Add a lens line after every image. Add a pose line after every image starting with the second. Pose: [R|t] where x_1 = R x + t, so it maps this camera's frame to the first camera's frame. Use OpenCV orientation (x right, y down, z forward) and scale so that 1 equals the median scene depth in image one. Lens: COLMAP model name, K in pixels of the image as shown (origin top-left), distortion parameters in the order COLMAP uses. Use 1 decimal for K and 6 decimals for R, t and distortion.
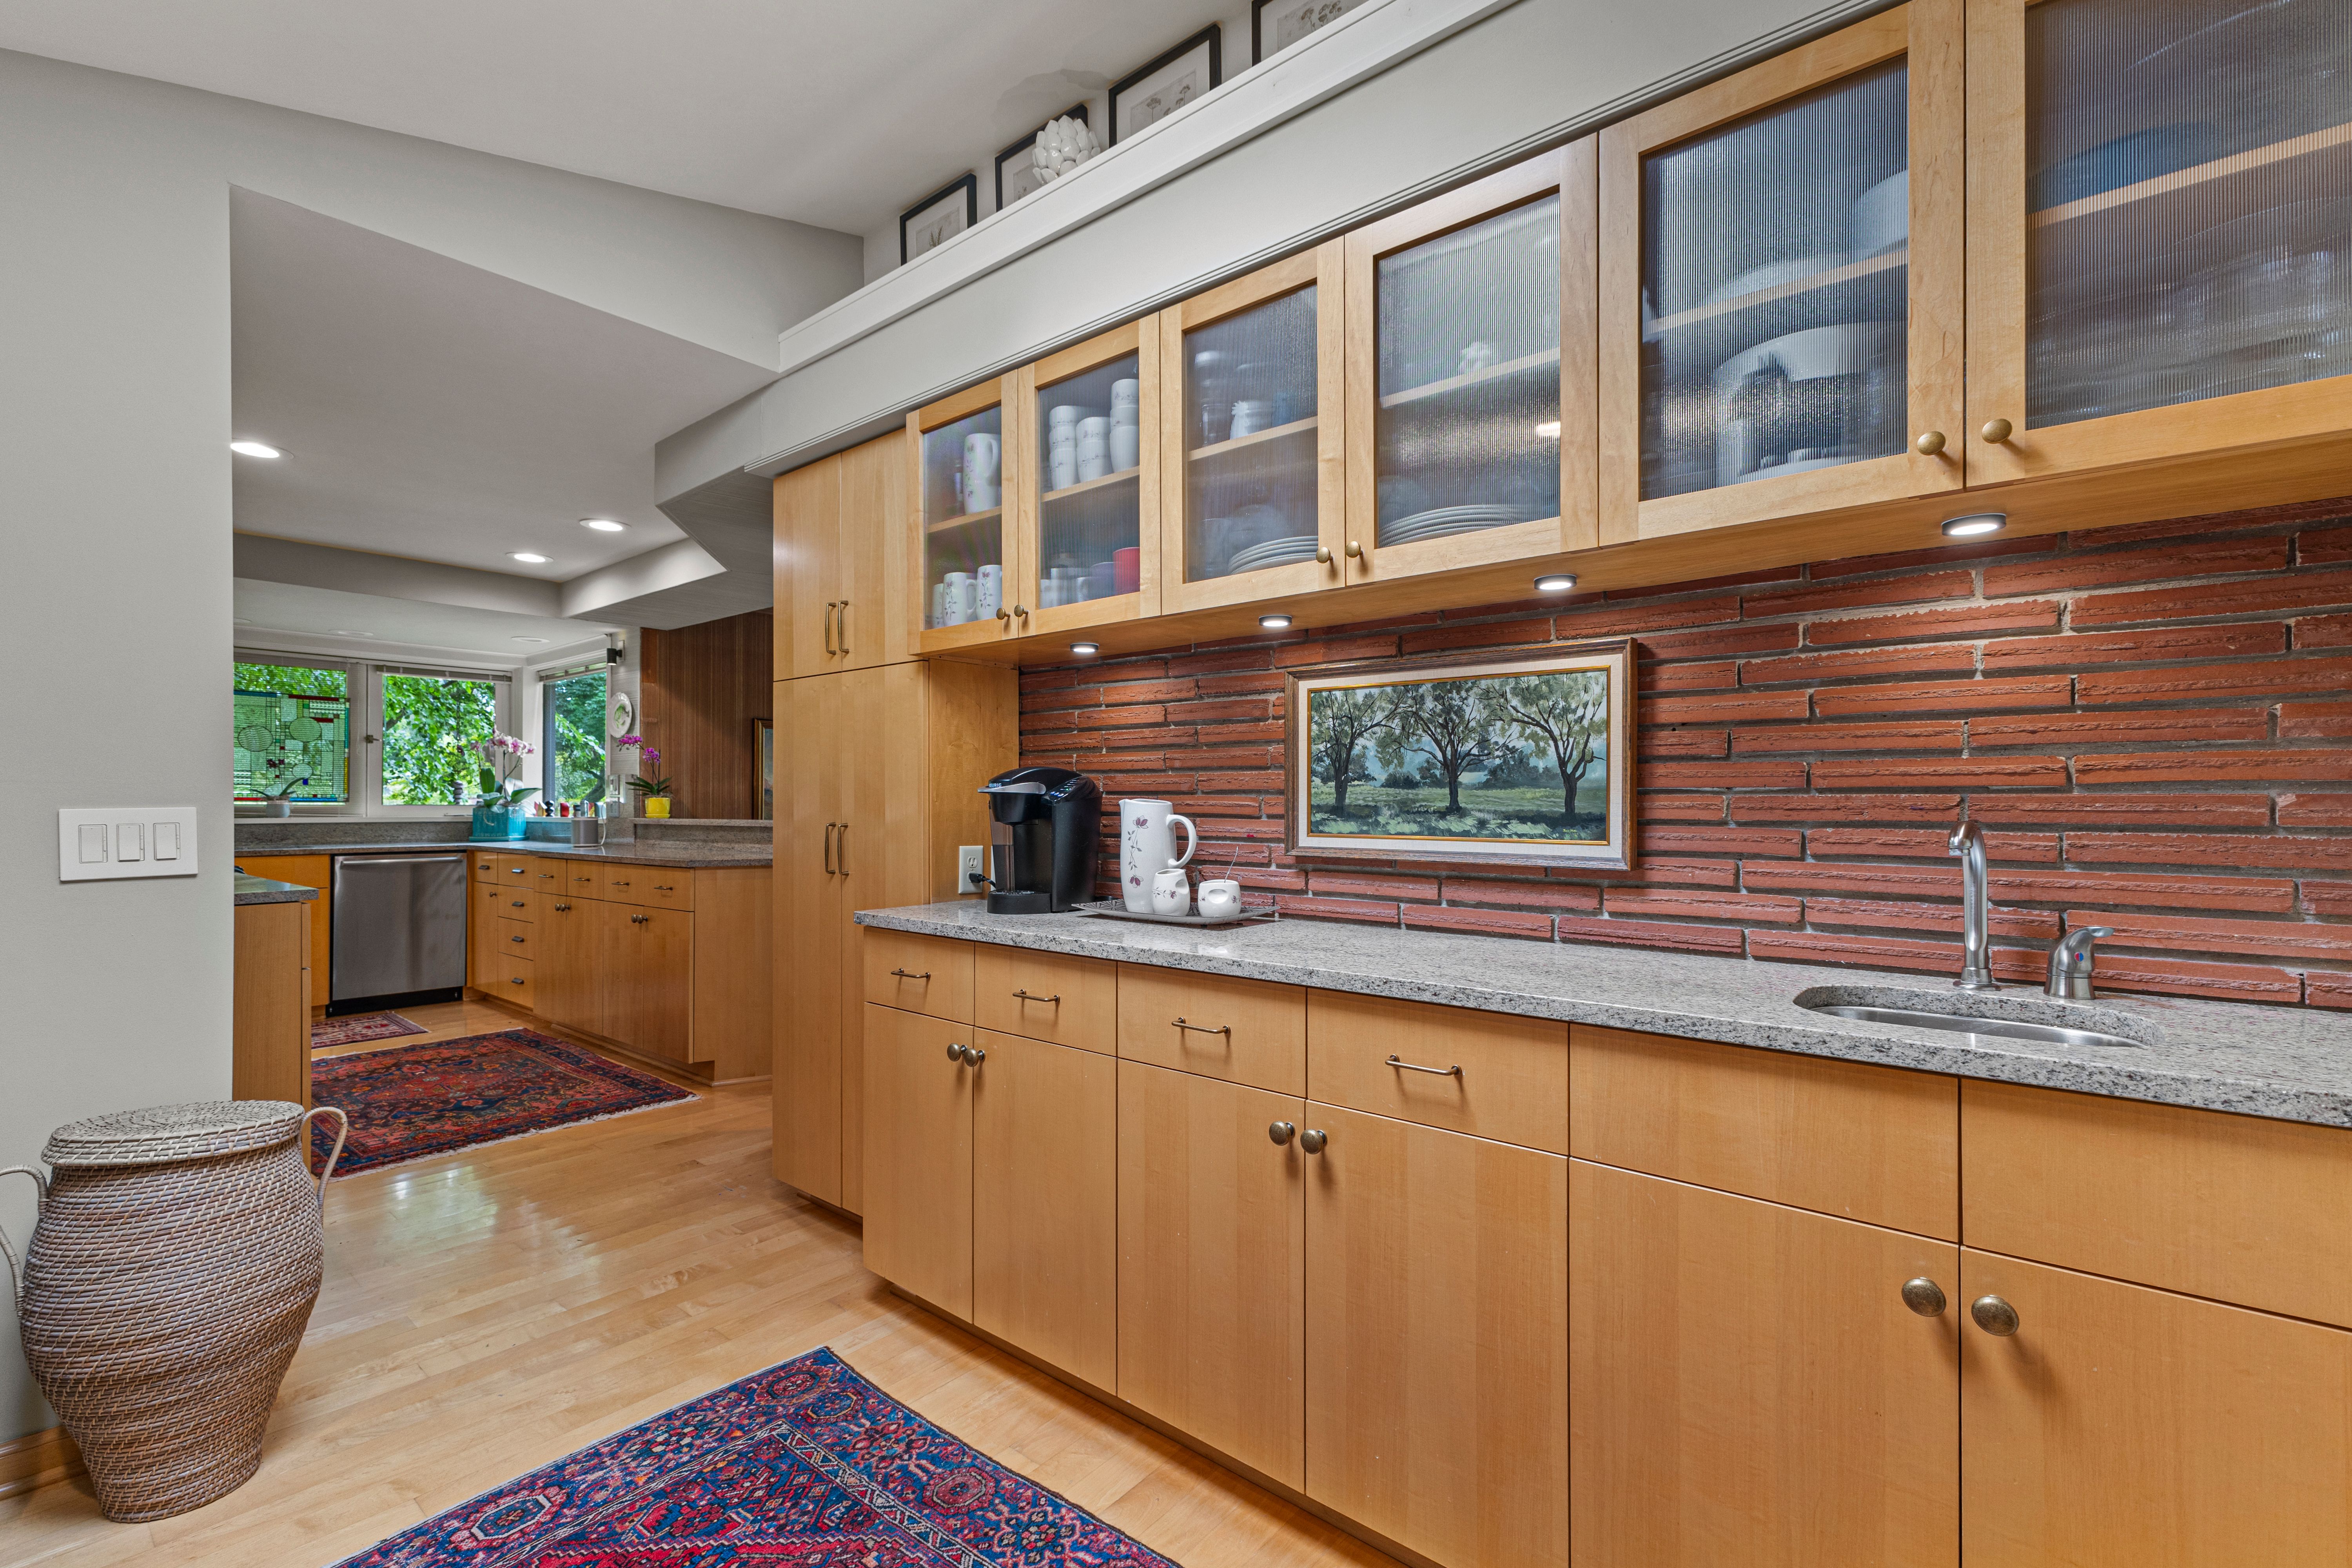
lens RADIAL K [[1035.9, 0, 1190.6], [0, 1035.9, 802.6], [0, 0, 1]] dist [0.018962, -0.004095]
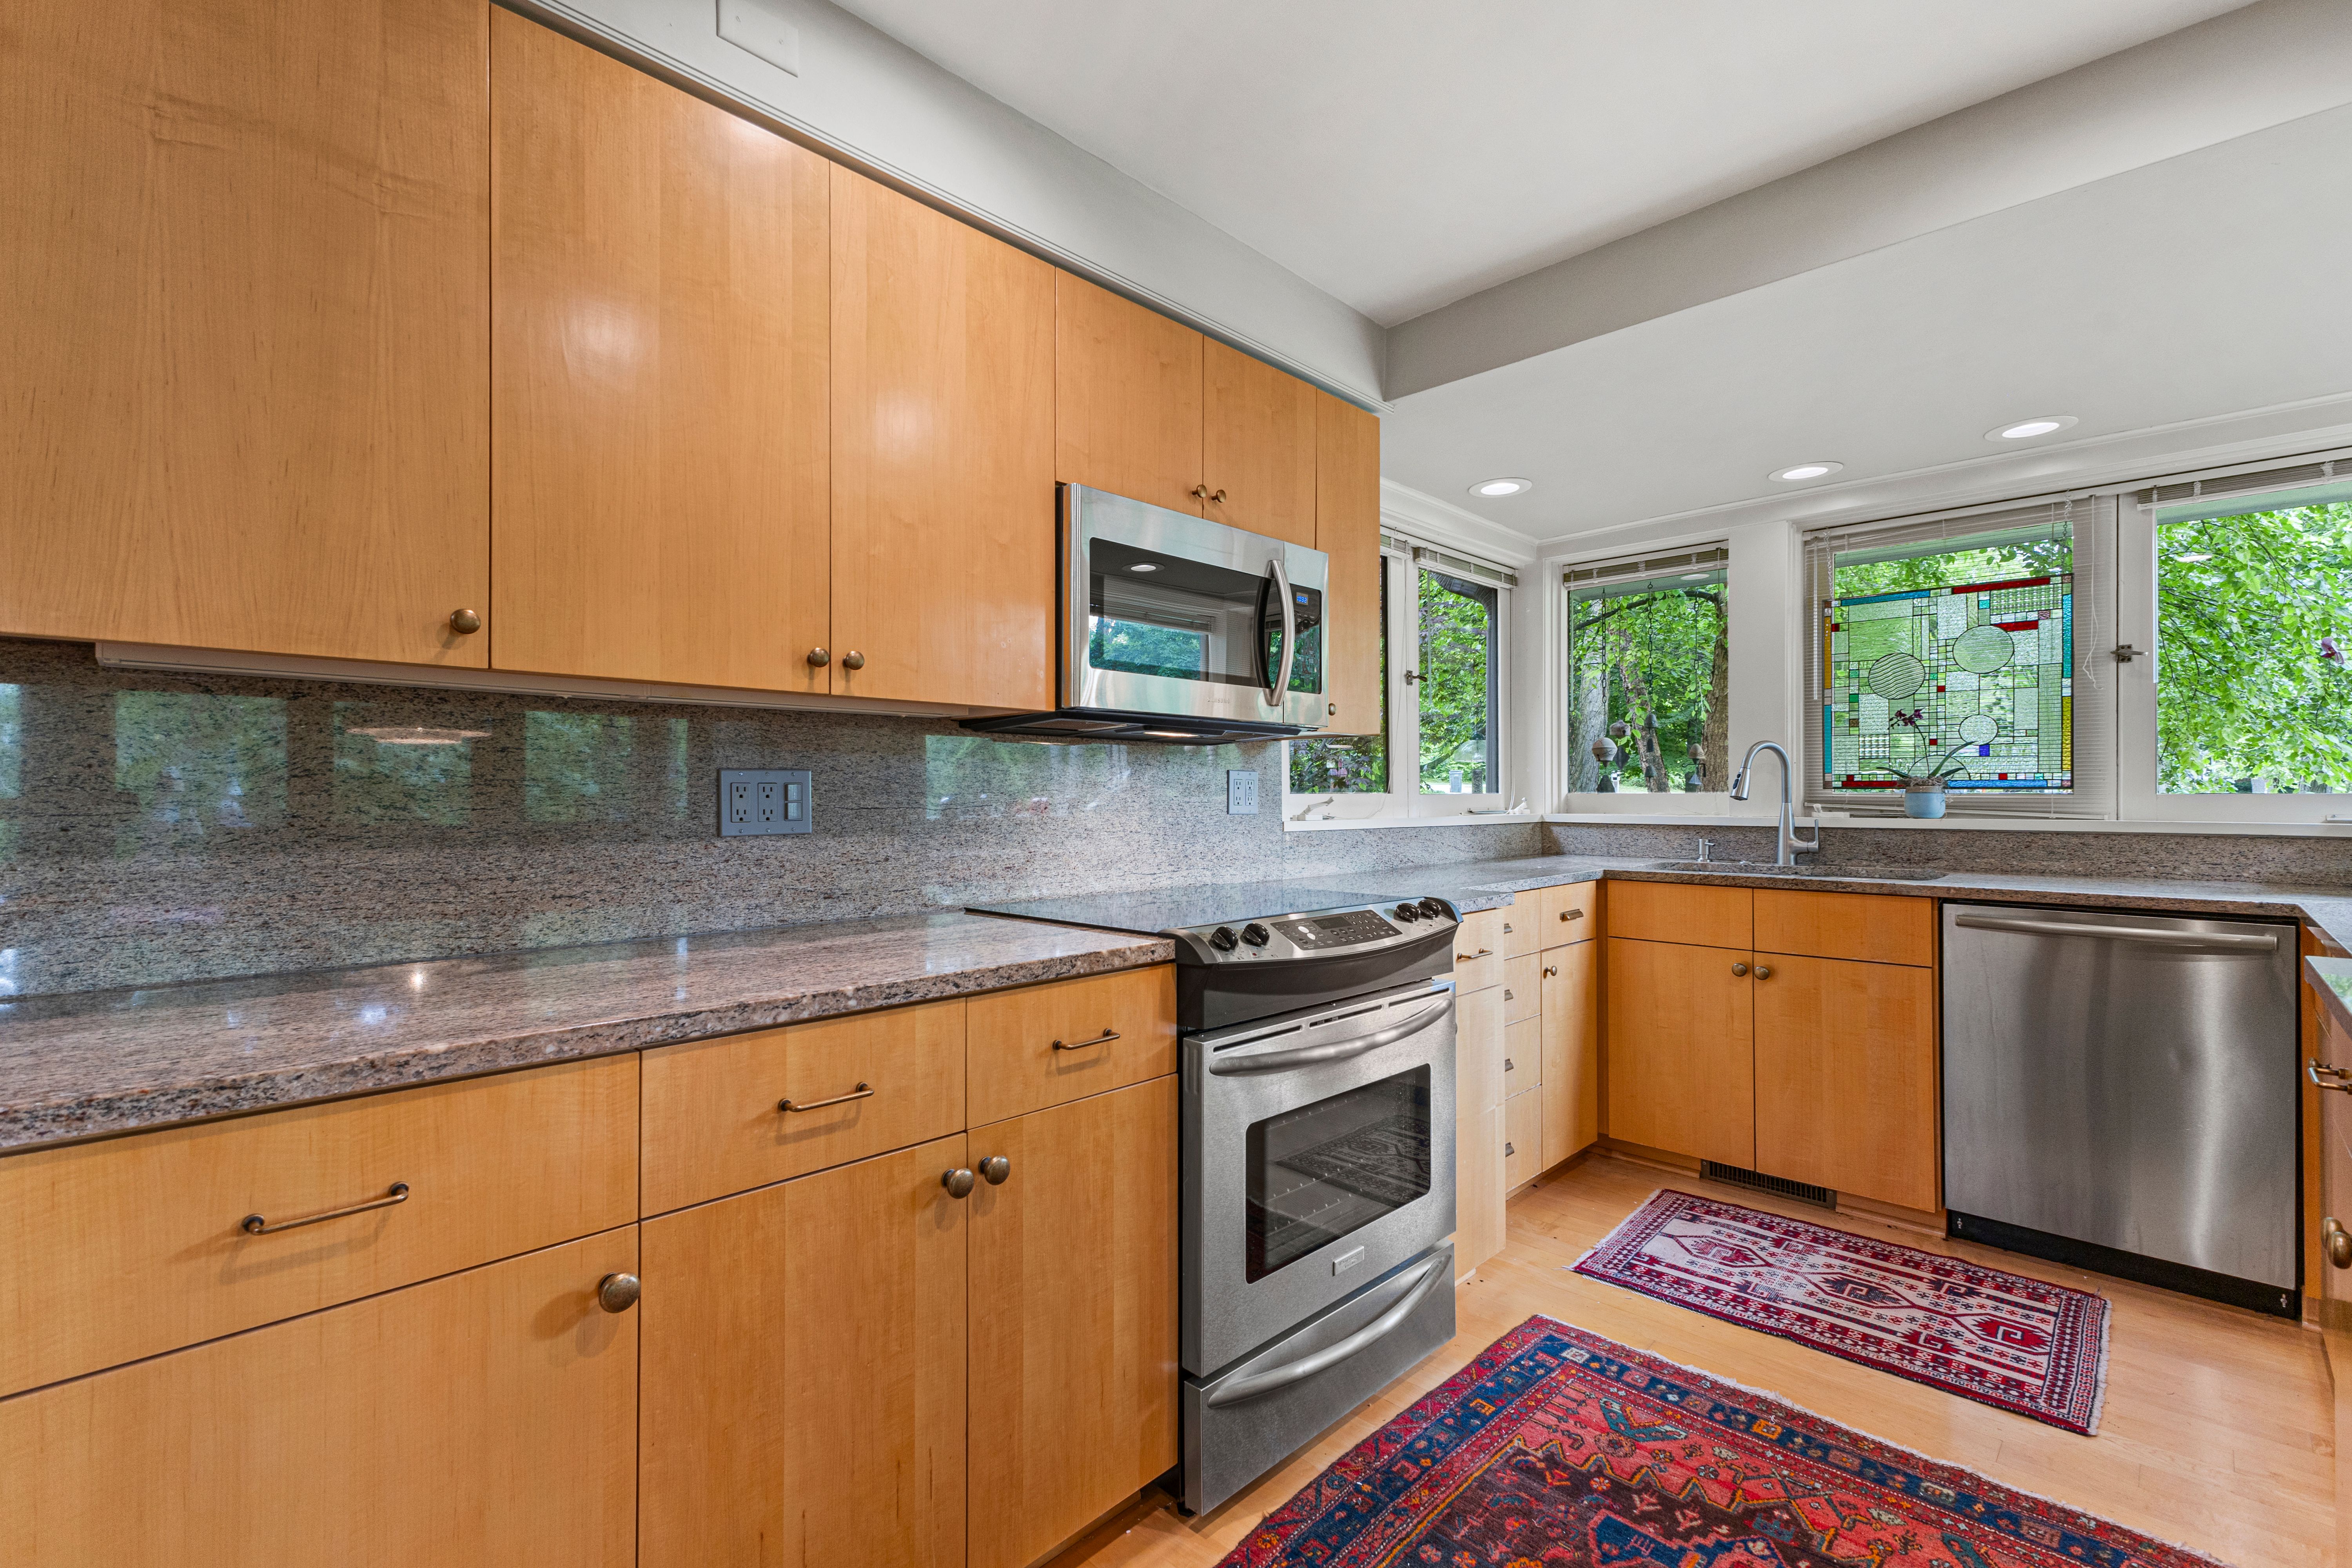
lens RADIAL K [[1035.9, 0, 1178.4], [0, 1035.9, 783.8], [0, 0, 1]] dist [0.018962, -0.004095]
pose [[-0.090465, -0.010507, -0.995844, -0.815271], [0.001691, 0.999941, -0.010704, 0.003863], [0.995898, -0.002652, -0.090442, 1.791102]]
